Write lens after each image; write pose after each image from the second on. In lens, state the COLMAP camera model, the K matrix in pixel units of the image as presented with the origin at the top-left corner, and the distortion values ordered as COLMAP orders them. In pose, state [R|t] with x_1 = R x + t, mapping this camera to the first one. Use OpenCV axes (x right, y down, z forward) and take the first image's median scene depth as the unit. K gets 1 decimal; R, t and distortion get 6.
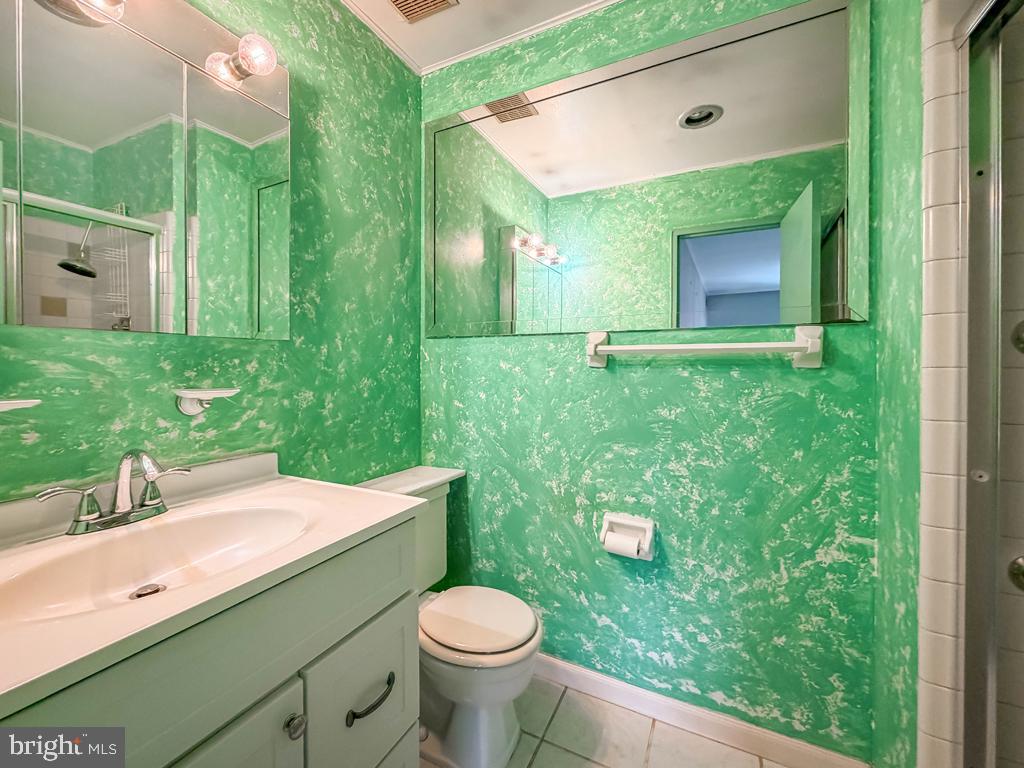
lens RADIAL K [[419.7, 0, 512.3], [0, 419.7, 365.6], [0, 0, 1]] dist [0.000959, 0.000156]
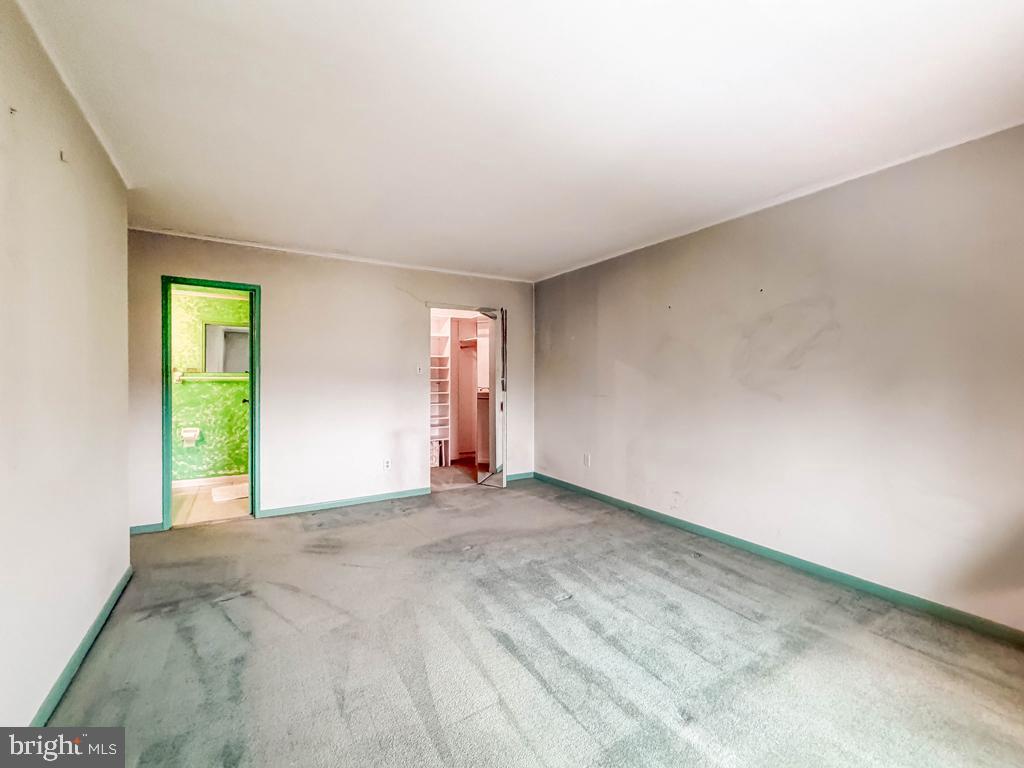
lens RADIAL K [[422.4, 0, 512.6], [0, 422.4, 385.4], [0, 0, 1]] dist [-0.007463, 0.000212]
pose [[0.524965, -0.009168, 0.851074, -1.228685], [-0.000645, 0.999937, 0.011170, -0.018915], [-0.851123, -0.006413, 0.524927, -2.944134]]
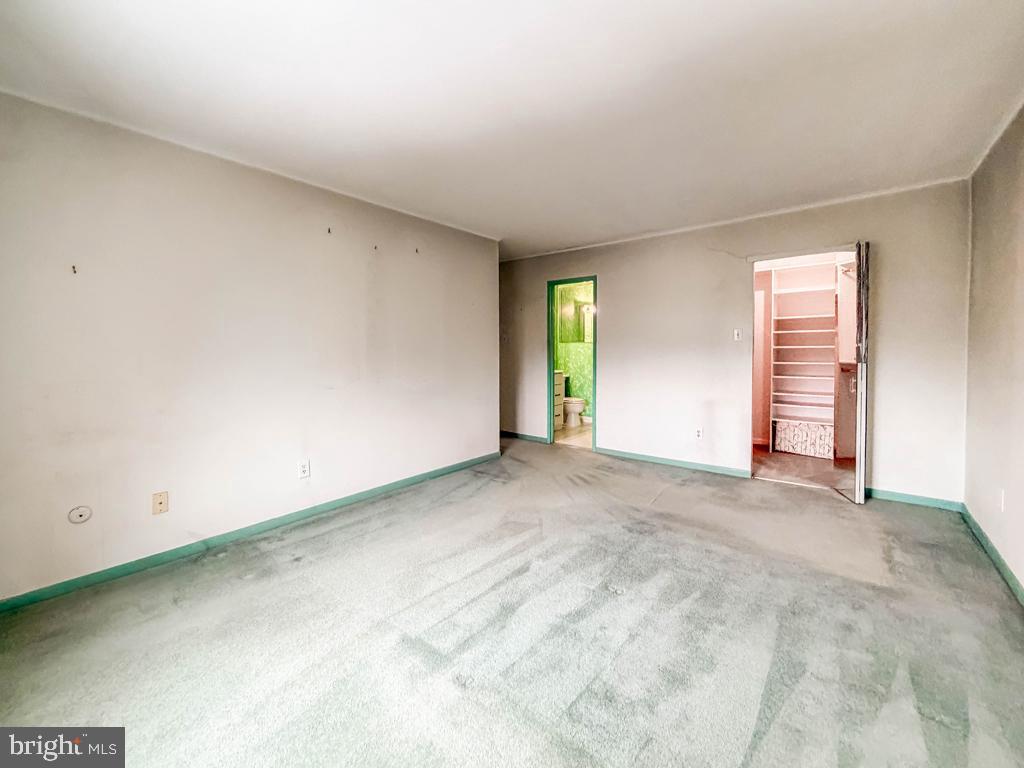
lens RADIAL K [[424.2, 0, 511.5], [0, 424.2, 355.0], [0, 0, 1]] dist [-0.010047, 0.000088]
pose [[0.977102, 0.000970, -0.212769, 0.258373], [0.002115, 0.999896, 0.014269, -0.011467], [0.212760, -0.014392, 0.976998, -3.772632]]
